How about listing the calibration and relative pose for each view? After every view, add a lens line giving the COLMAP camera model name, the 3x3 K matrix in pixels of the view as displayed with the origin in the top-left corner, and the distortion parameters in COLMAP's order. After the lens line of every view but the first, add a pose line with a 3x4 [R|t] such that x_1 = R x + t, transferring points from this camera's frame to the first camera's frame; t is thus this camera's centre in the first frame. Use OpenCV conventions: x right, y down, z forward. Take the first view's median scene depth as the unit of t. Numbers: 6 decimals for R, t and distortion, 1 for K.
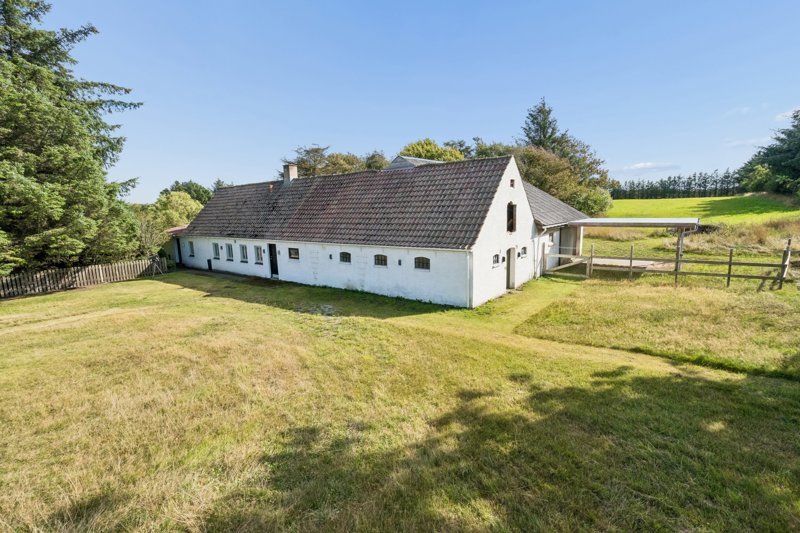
lens RADIAL K [[368.9, 0, 399.7], [0, 368.9, 267.0], [0, 0, 1]] dist [0.001362, 0.000104]
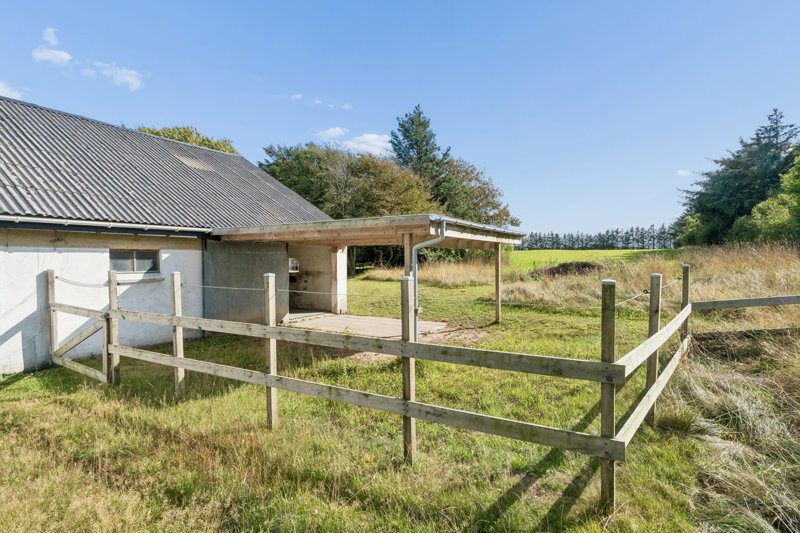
lens RADIAL K [[410.3, 0, 399.9], [0, 410.3, 266.4], [0, 0, 1]] dist [-0.000715, 0.000053]
pose [[0.991237, 0.029041, 0.128861, 0.120741], [-0.010084, 0.989322, -0.145396, -0.003464], [-0.131708, 0.142822, 0.980946, 0.106059]]
